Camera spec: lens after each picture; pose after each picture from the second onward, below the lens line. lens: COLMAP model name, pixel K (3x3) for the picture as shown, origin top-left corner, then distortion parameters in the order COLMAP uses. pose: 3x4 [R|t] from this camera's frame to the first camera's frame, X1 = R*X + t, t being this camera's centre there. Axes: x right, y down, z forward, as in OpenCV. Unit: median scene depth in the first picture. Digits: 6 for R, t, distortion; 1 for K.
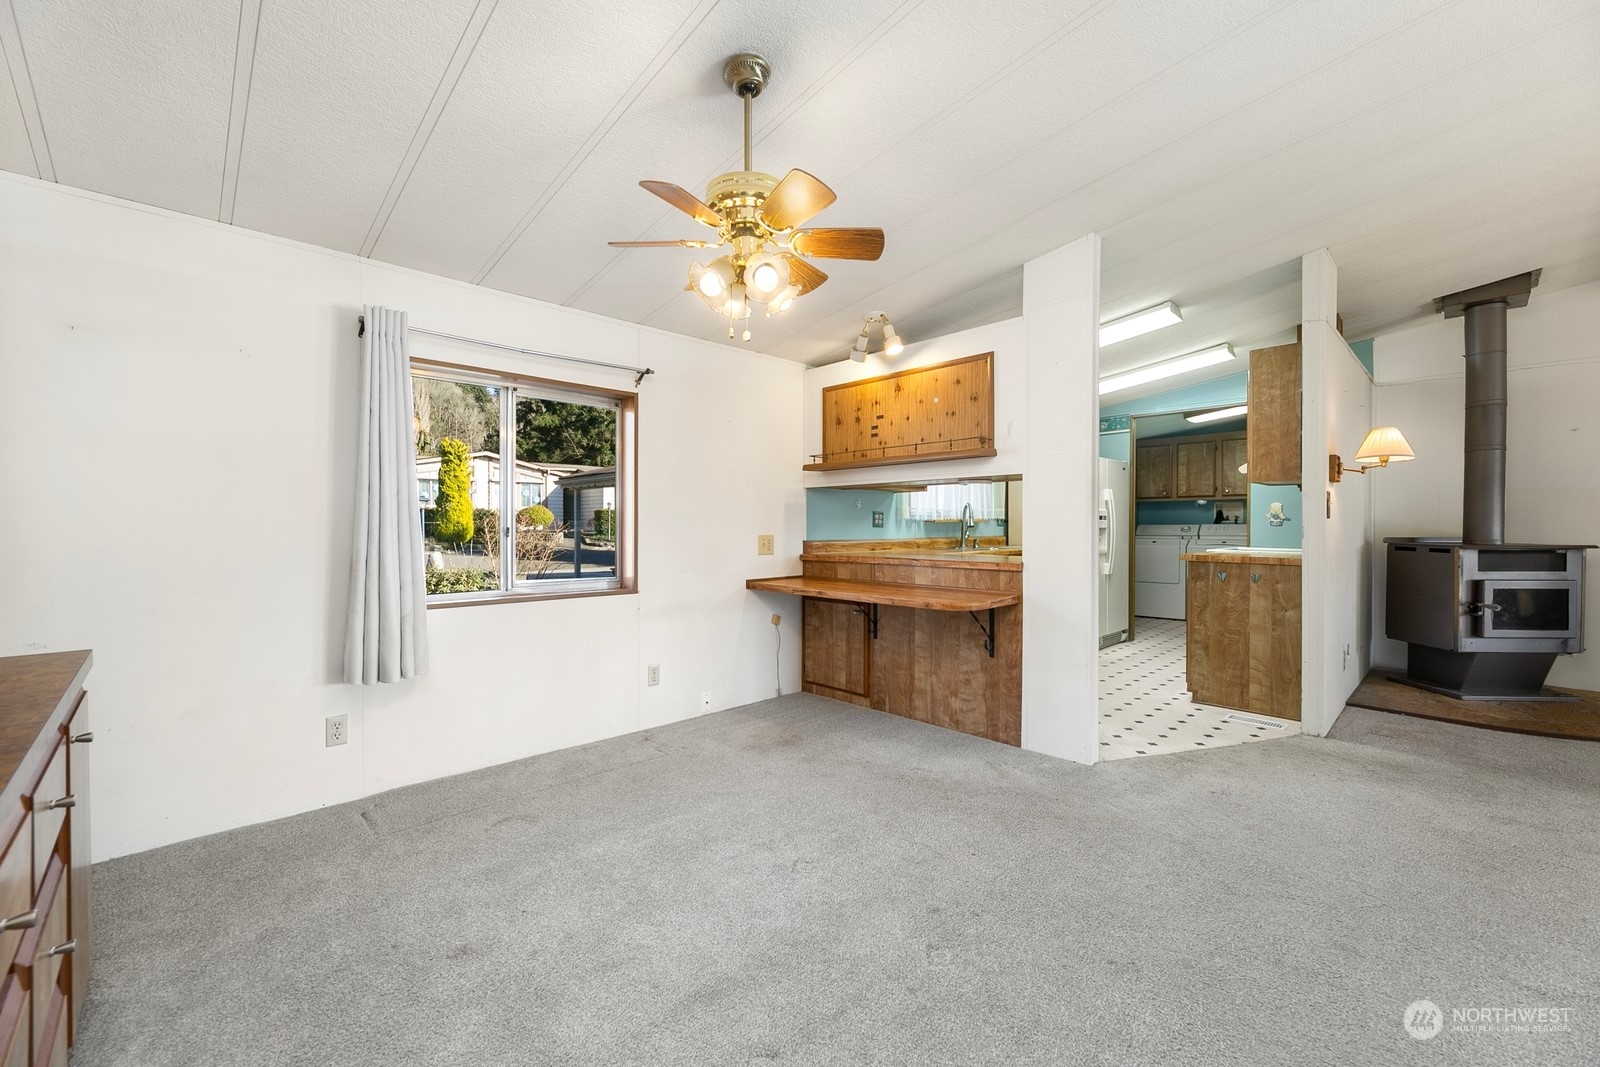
lens RADIAL K [[652.4, 0, 795.2], [0, 652.4, 534.5], [0, 0, 1]] dist [0.000651, -0.001095]
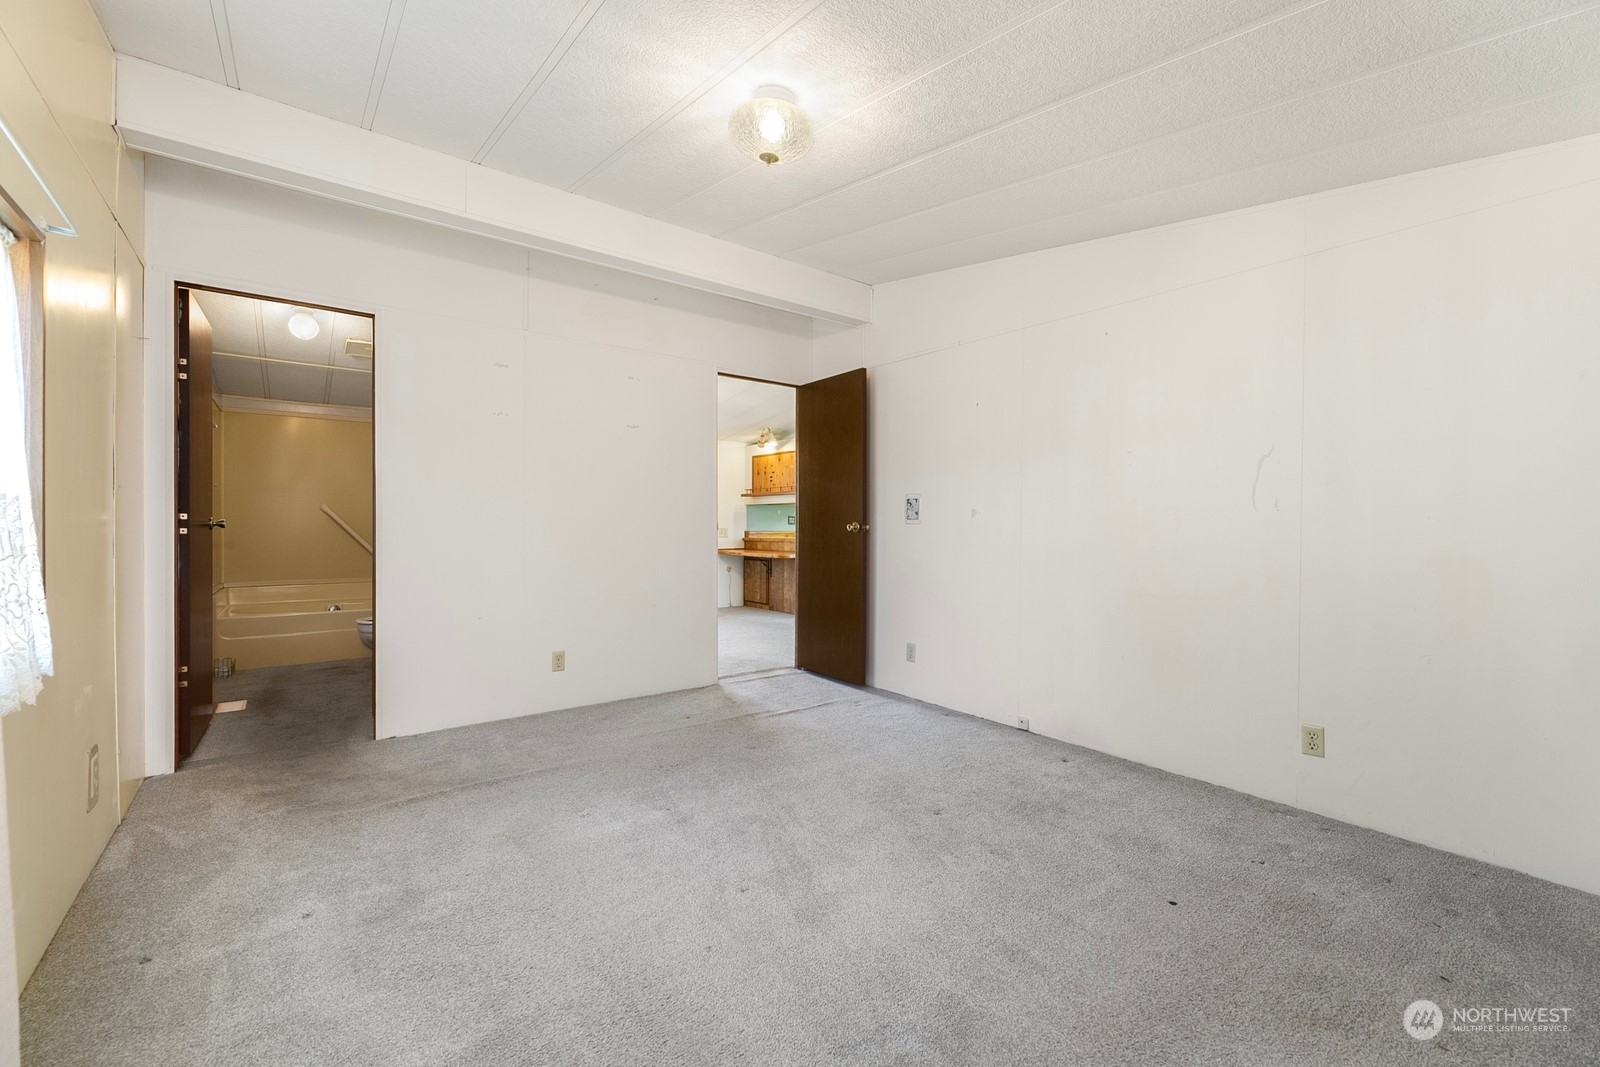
lens RADIAL K [[652.4, 0, 788.9], [0, 652.4, 534.0], [0, 0, 1]] dist [0.000651, -0.001095]
pose [[0.992719, 0.017009, -0.119248, 0.412047], [-0.018728, 0.999736, -0.013306, 0.046388], [0.118990, 0.015442, 0.992775, -1.044172]]
